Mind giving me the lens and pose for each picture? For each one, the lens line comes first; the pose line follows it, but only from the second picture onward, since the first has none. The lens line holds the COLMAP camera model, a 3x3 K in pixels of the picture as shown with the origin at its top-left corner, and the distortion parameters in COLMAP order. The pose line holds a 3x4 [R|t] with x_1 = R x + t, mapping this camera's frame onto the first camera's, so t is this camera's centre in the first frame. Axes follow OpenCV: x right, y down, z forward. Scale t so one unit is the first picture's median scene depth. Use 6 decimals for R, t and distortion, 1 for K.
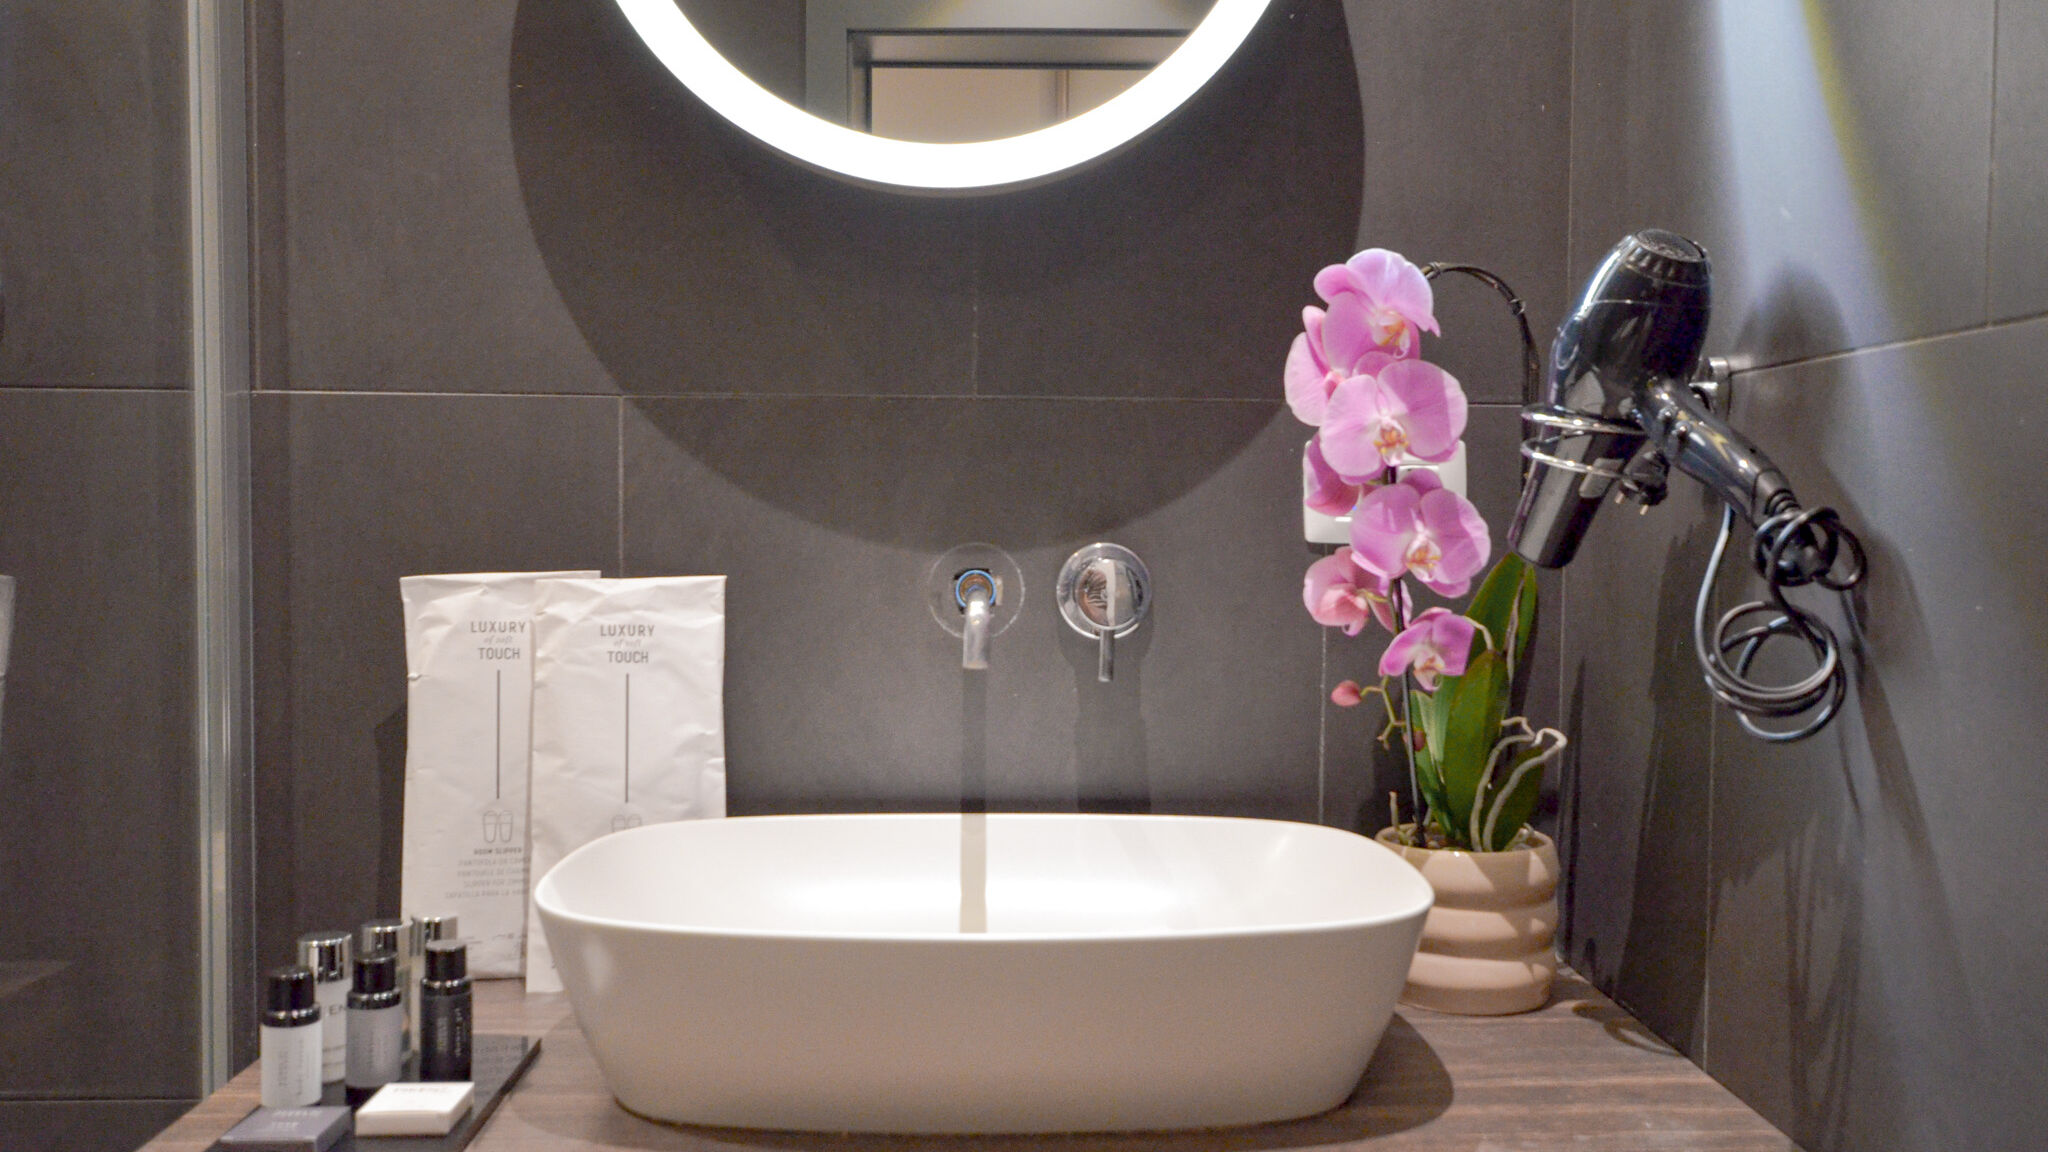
lens RADIAL K [[1660.4, 0, 1048.4], [0, 1660.4, 579.1], [0, 0, 1]] dist [-0.001962, 0.027026]
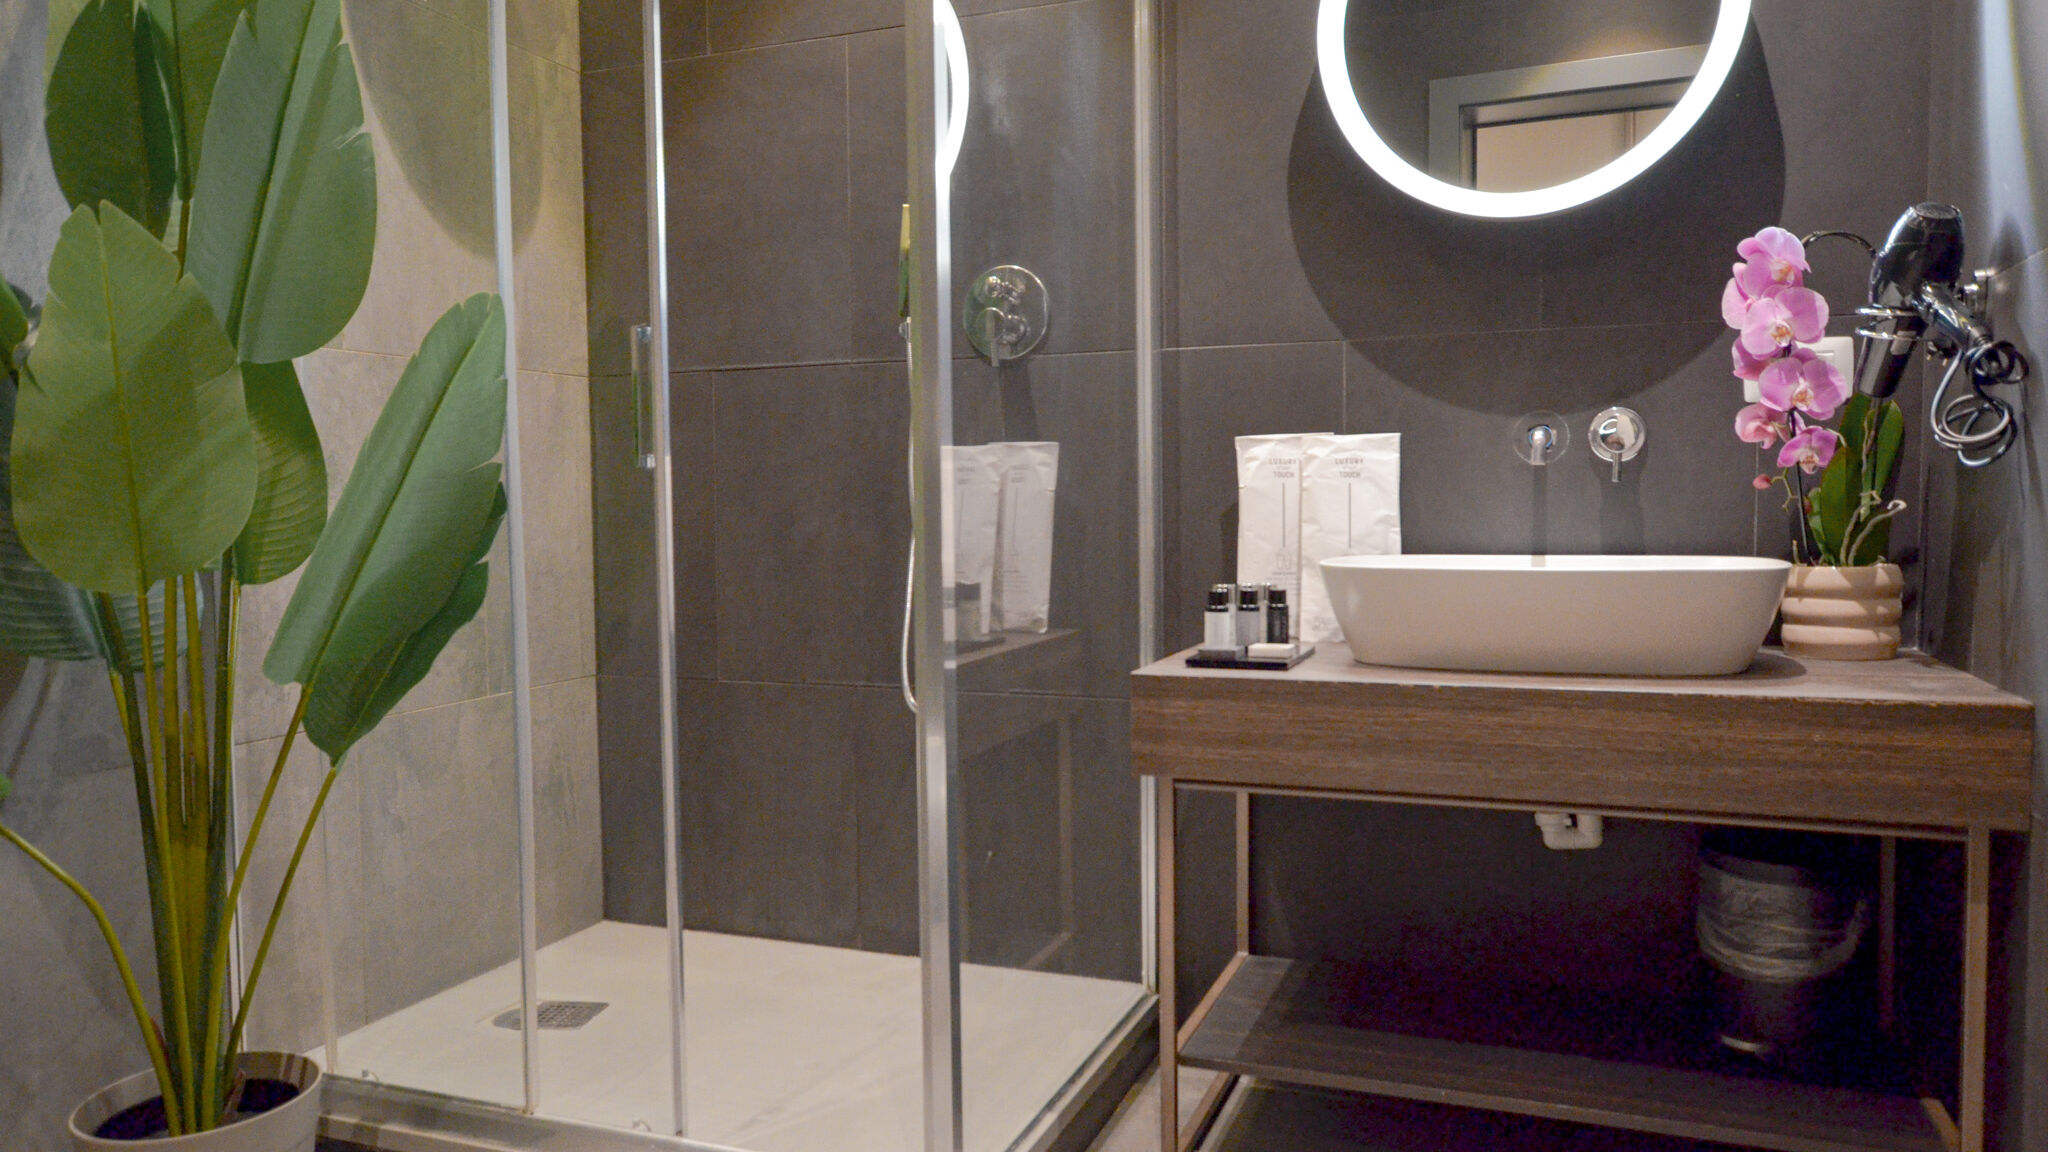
lens RADIAL K [[1408.1, 0, 1035.6], [0, 1408.1, 574.9], [0, 0, 1]] dist [-0.007799, 0.021426]
pose [[0.918727, 0.004407, -0.394868, 0.059193], [0.000145, 0.999934, 0.011497, 0.146042], [0.394893, -0.010620, 0.918666, -0.658491]]
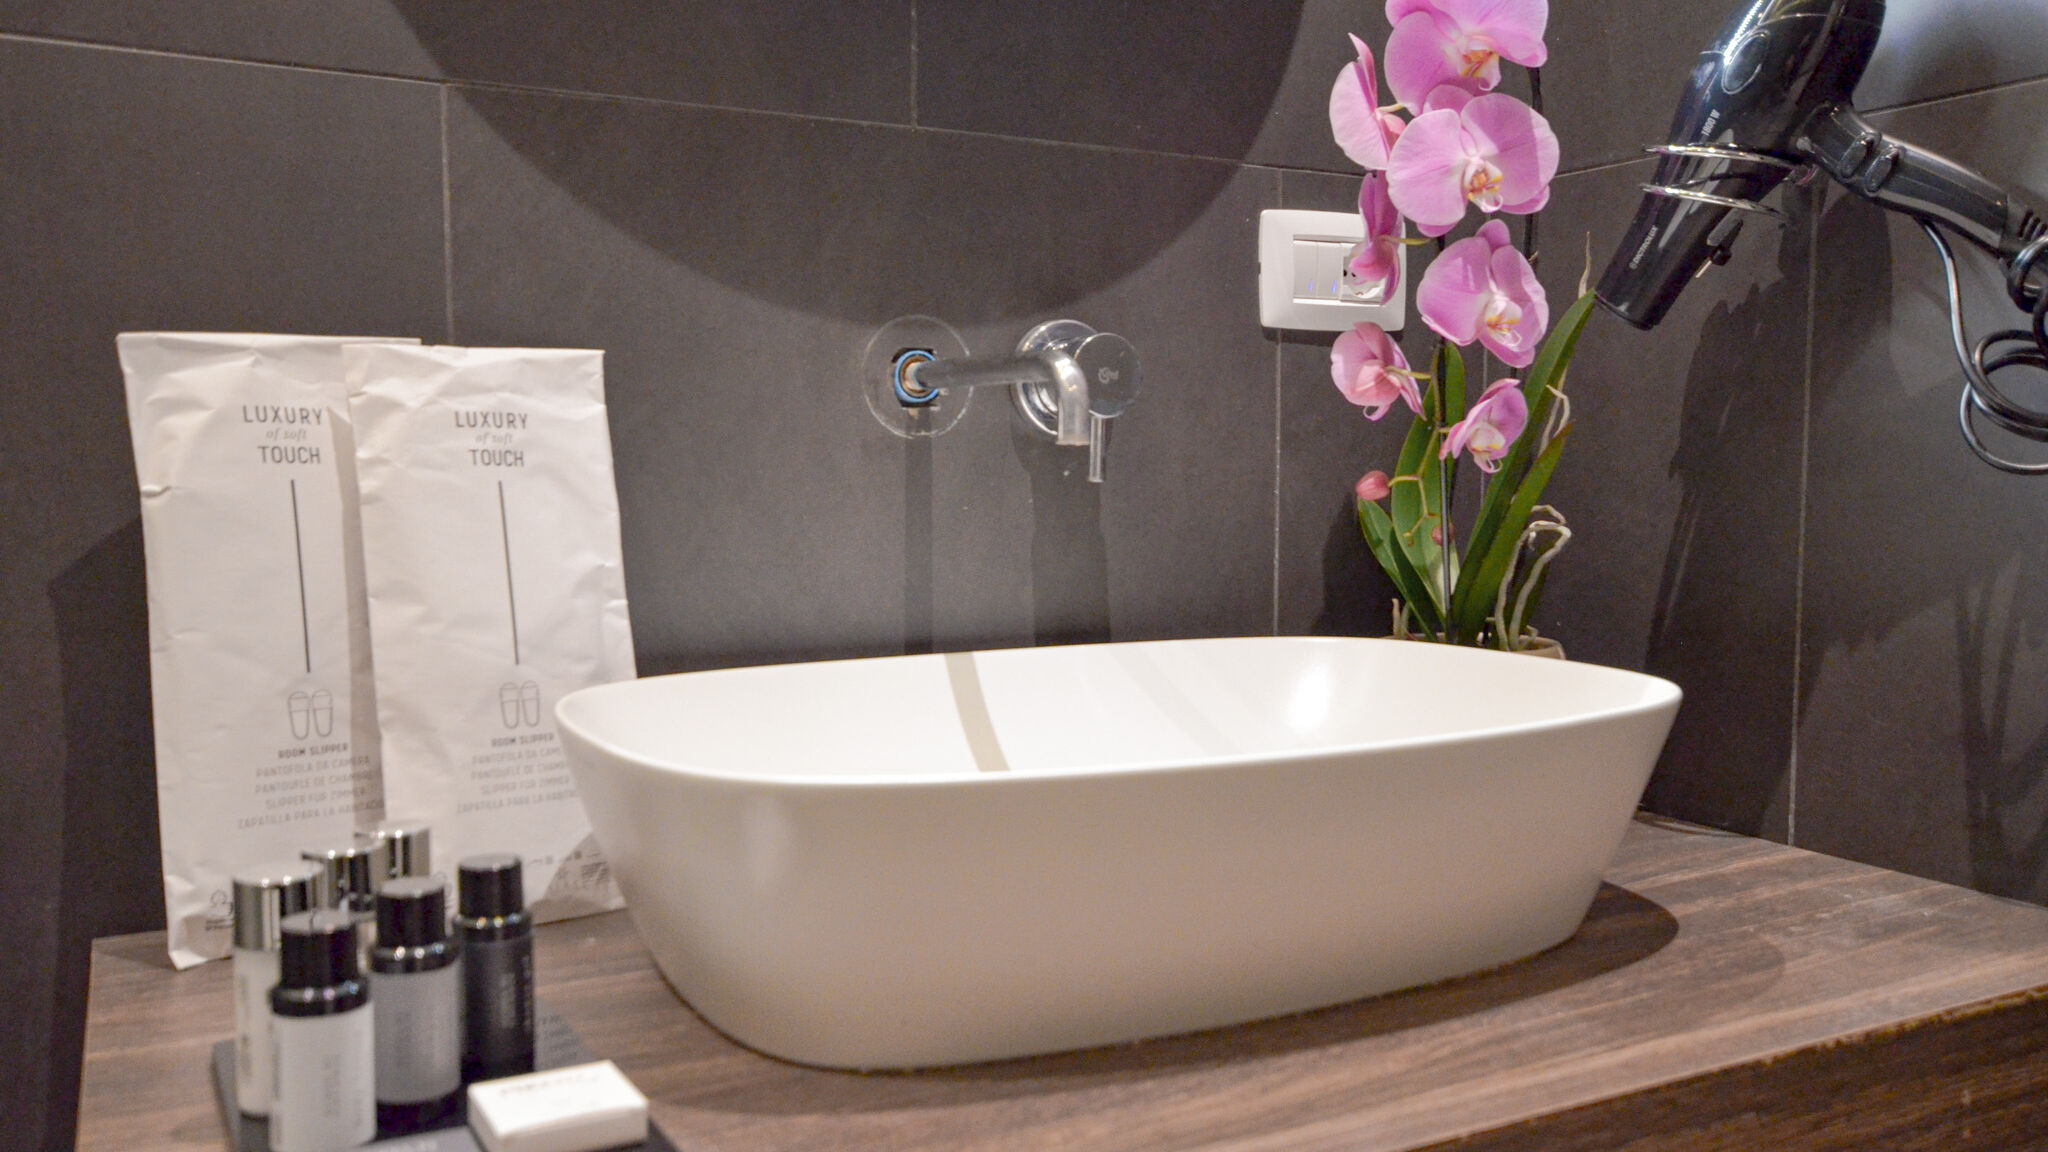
lens RADIAL K [[1660.4, 0, 1027.8], [0, 1660.4, 570.1], [0, 0, 1]] dist [-0.001962, 0.027026]
pose [[0.895102, -0.038516, 0.444194, -0.367596], [0.024573, 0.999009, 0.037108, 0.074138], [-0.445183, -0.022300, 0.895162, 0.281343]]
